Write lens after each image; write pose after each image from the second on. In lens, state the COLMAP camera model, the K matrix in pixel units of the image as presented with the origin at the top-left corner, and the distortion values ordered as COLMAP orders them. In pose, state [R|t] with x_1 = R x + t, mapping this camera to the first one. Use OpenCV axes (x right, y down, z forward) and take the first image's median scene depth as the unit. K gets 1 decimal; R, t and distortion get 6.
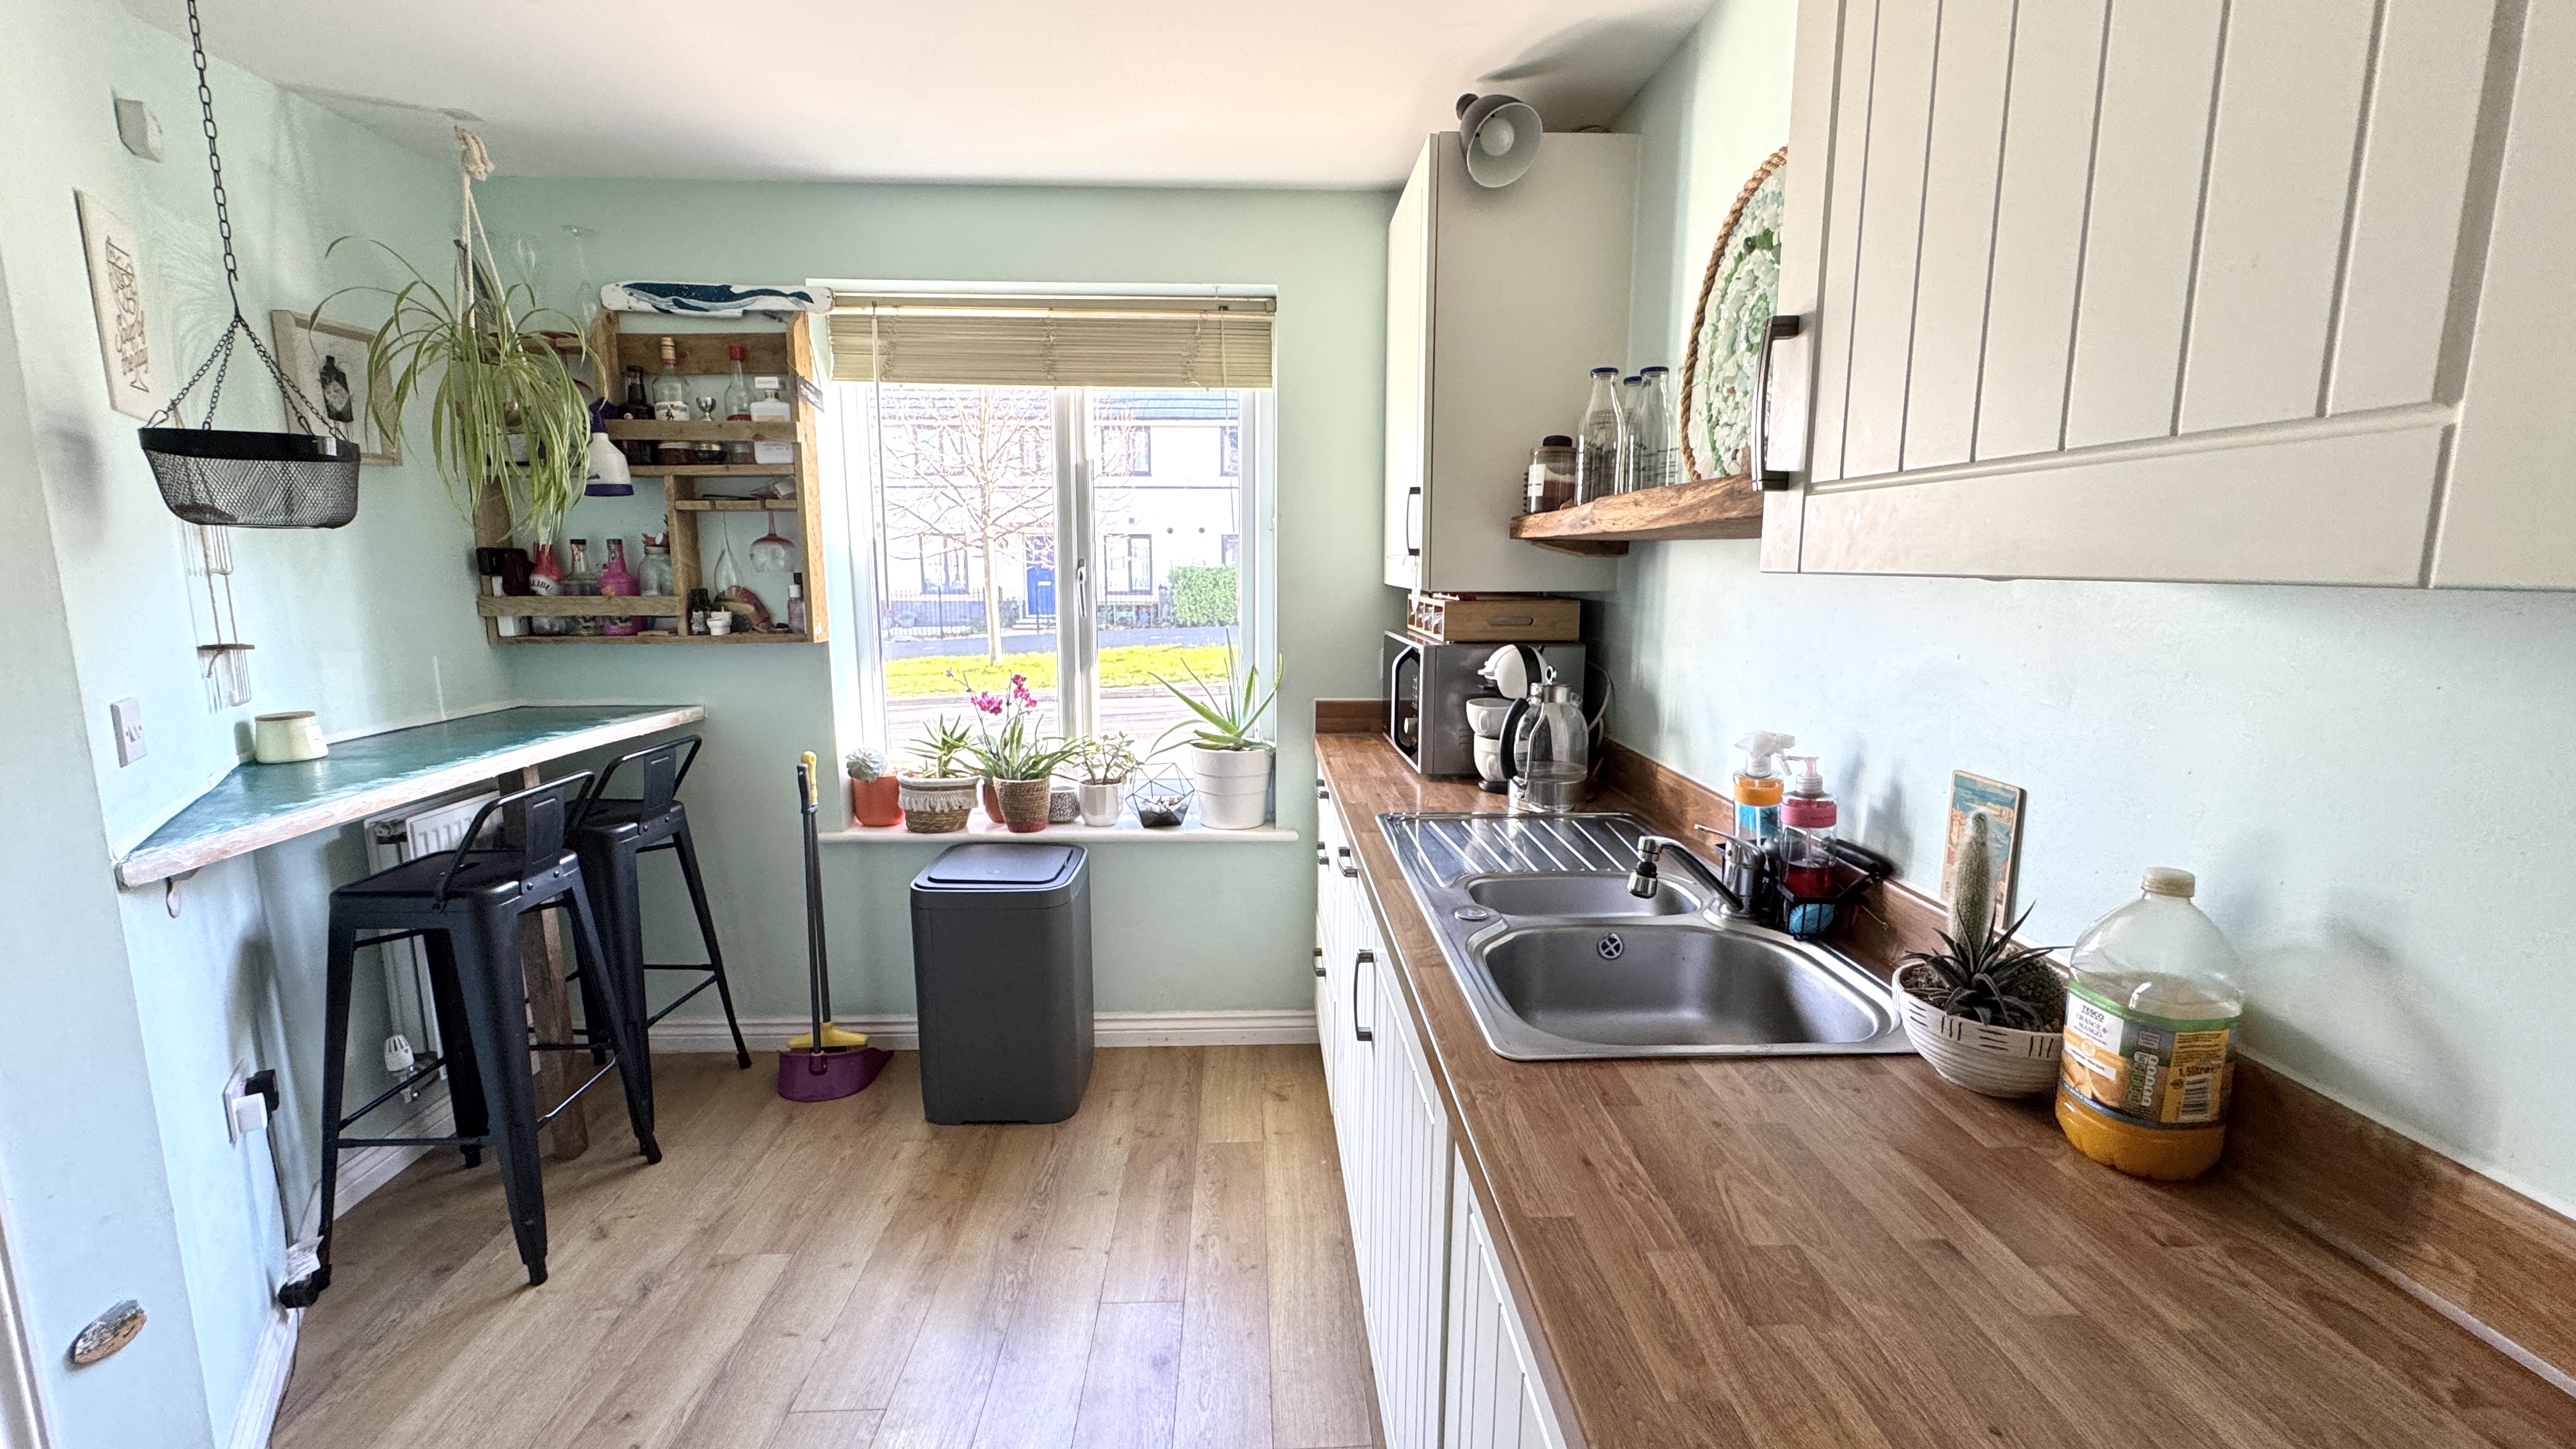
lens RADIAL K [[1030.1, 0, 1276.2], [0, 1030.1, 720.0], [0, 0, 1]] dist [-0.000731, 0.000066]
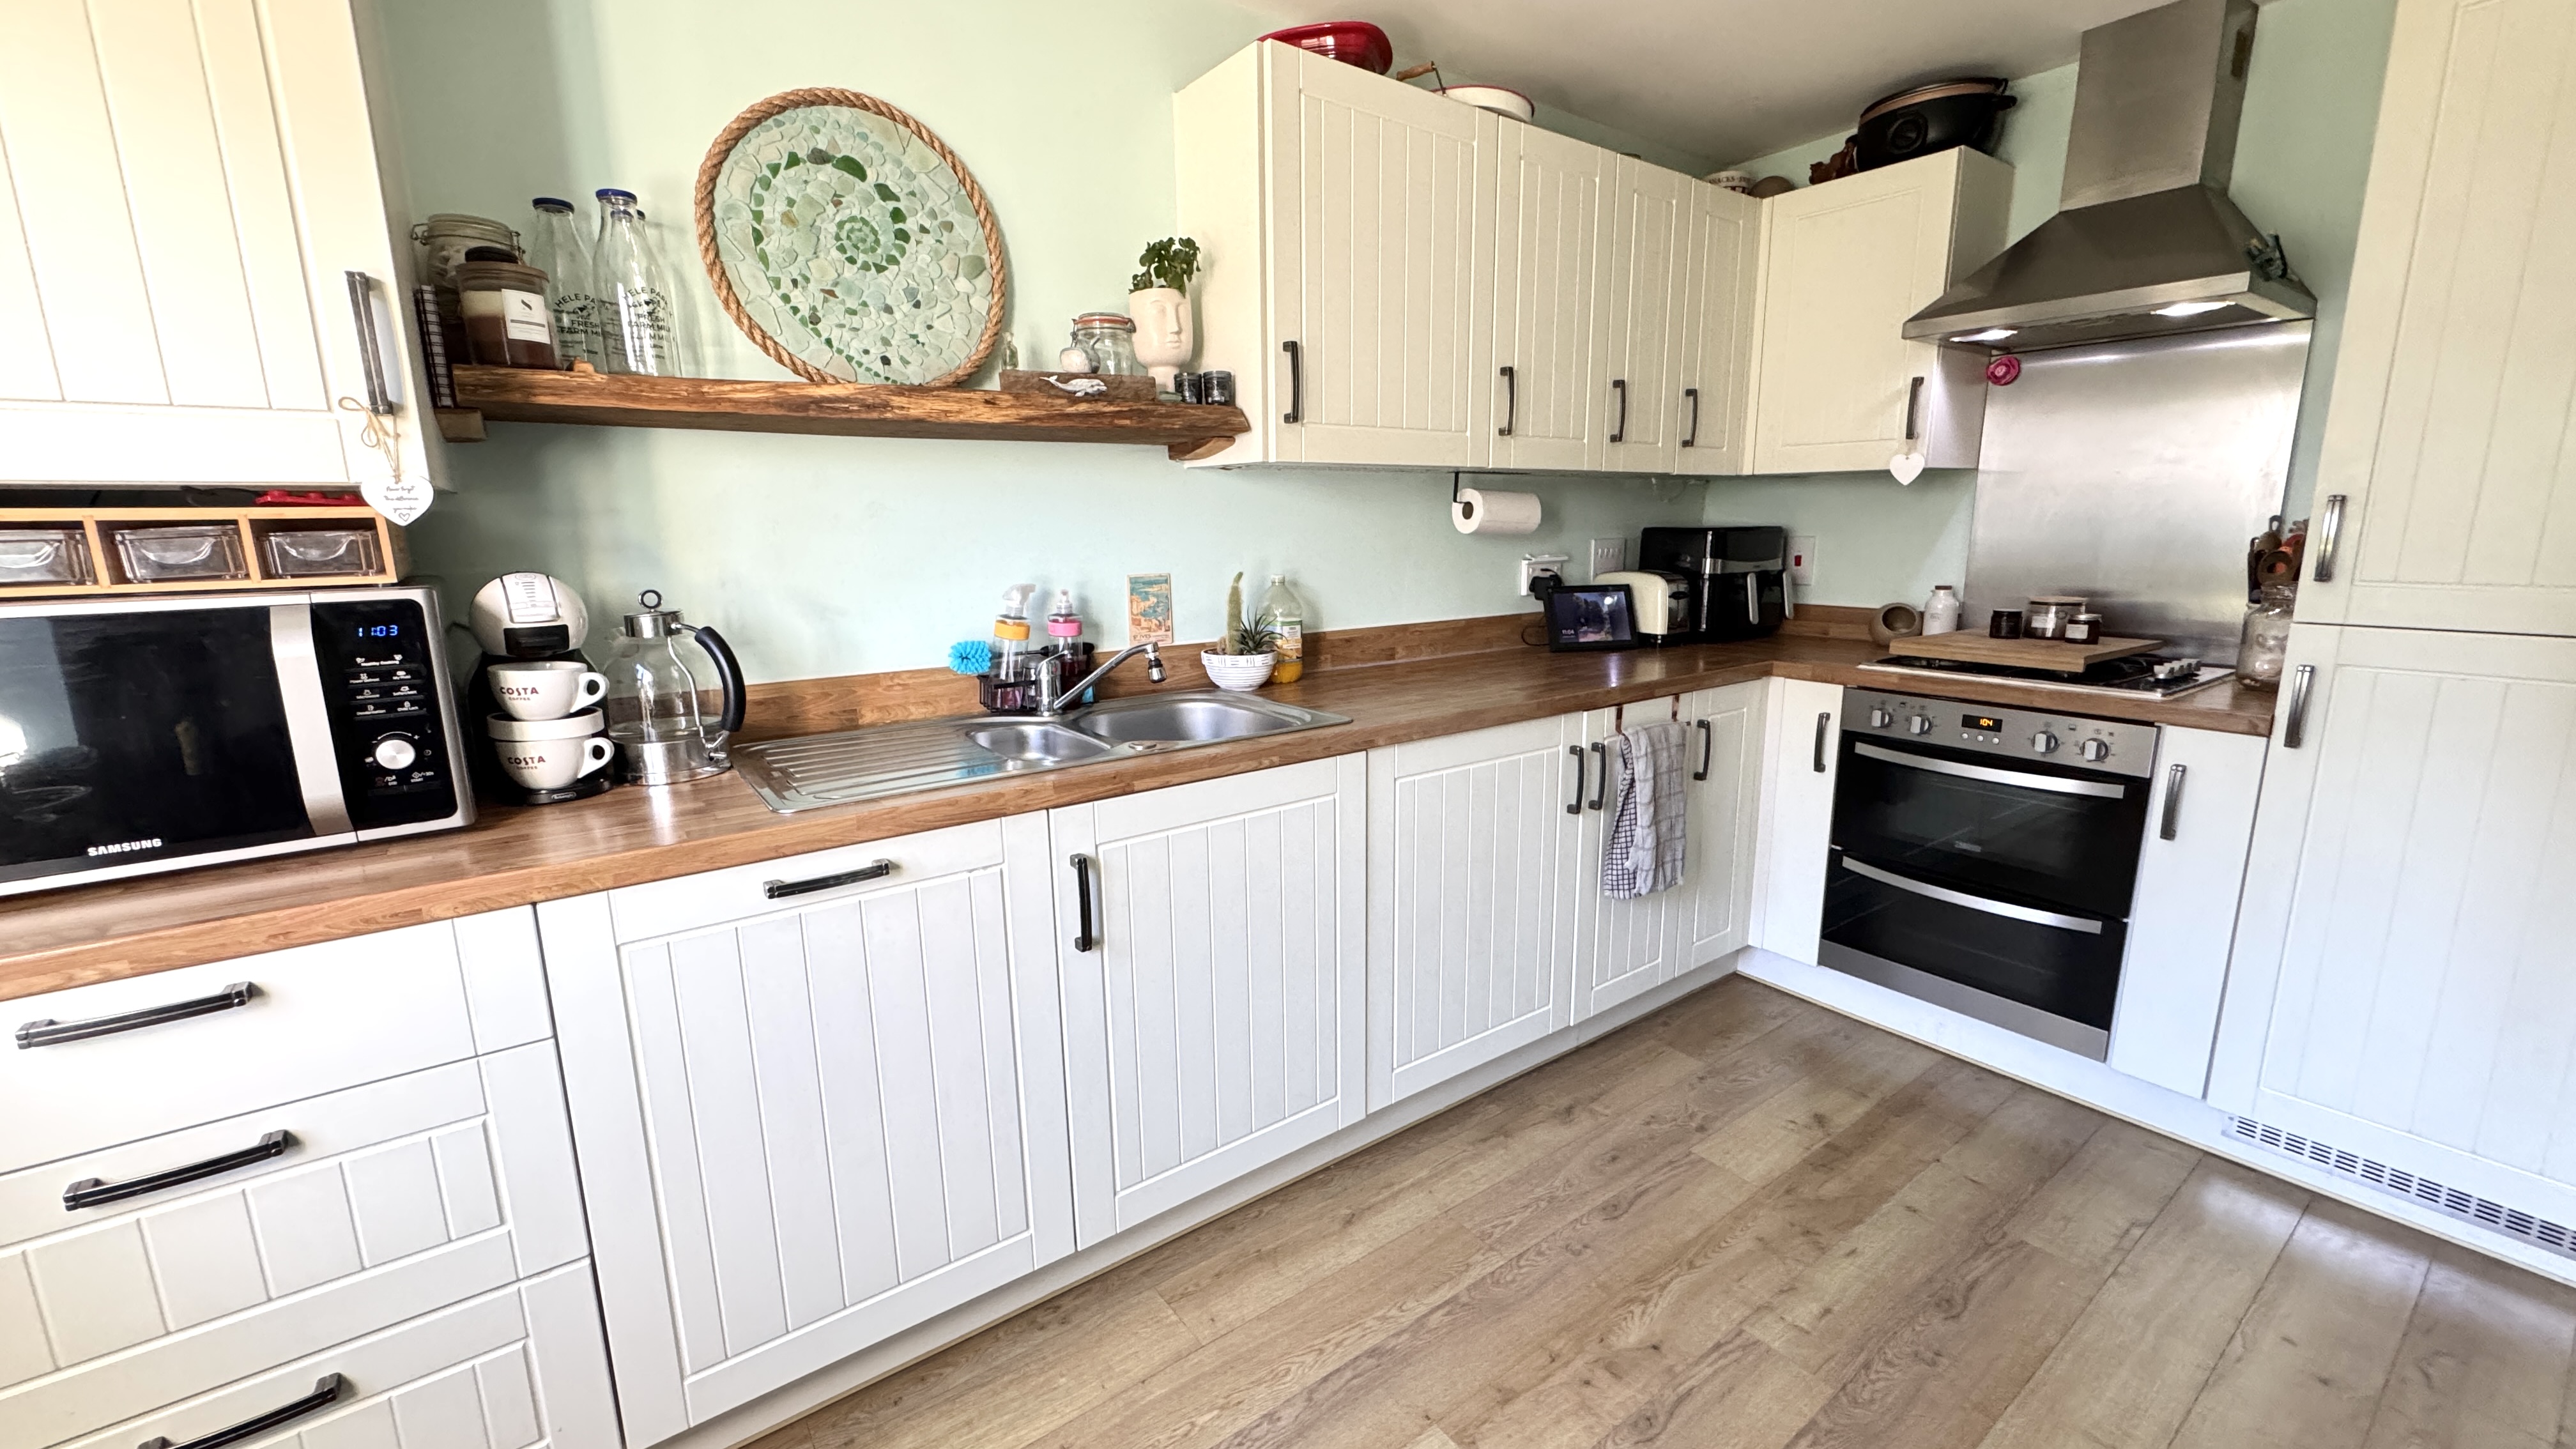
lens RADIAL K [[1030.1, 0, 1289.4], [0, 1030.1, 722.6], [0, 0, 1]] dist [-0.000731, 0.000066]
pose [[-0.565849, -0.152782, 0.810230, -0.543875], [0.141669, 0.950051, 0.278087, -0.090542], [-0.812246, 0.272139, -0.515942, 0.916559]]
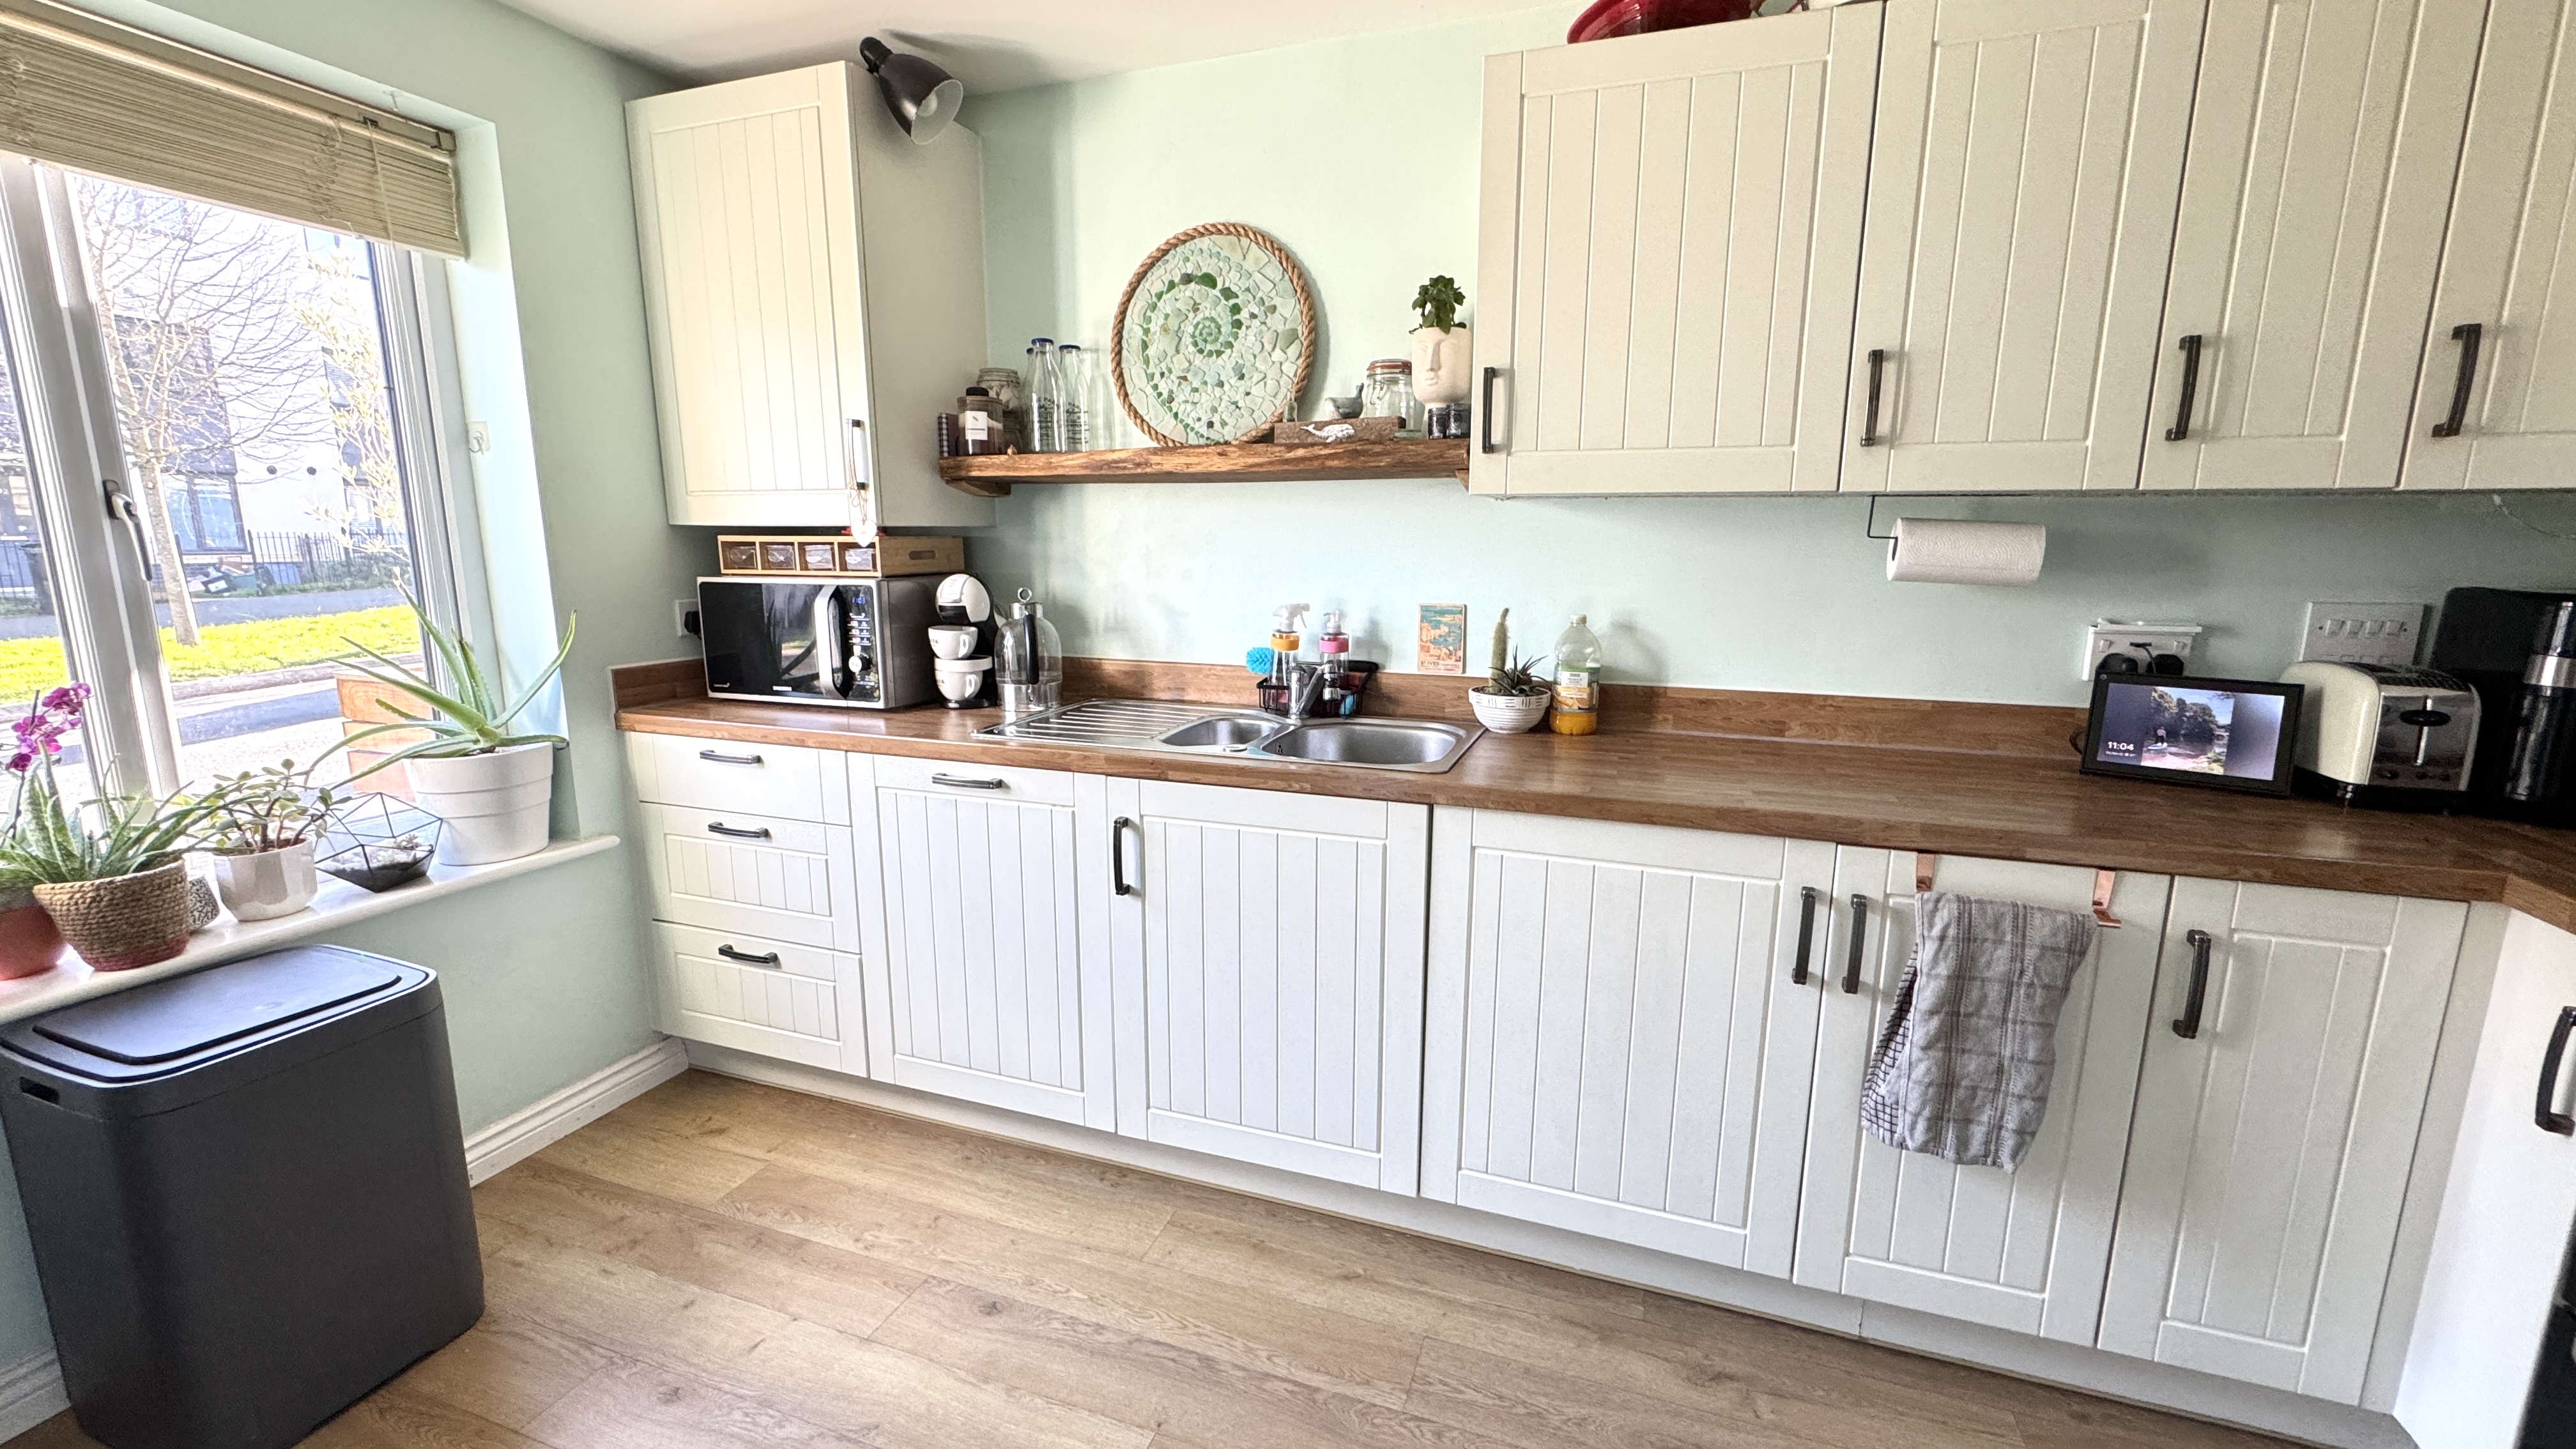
lens RADIAL K [[1030.1, 0, 1288.1], [0, 1030.1, 721.8], [0, 0, 1]] dist [-0.000731, 0.000066]
pose [[0.366948, -0.163272, 0.915801, -0.643770], [0.140853, 0.982878, 0.118793, 0.000587], [-0.919516, 0.085403, 0.383663, 0.252308]]
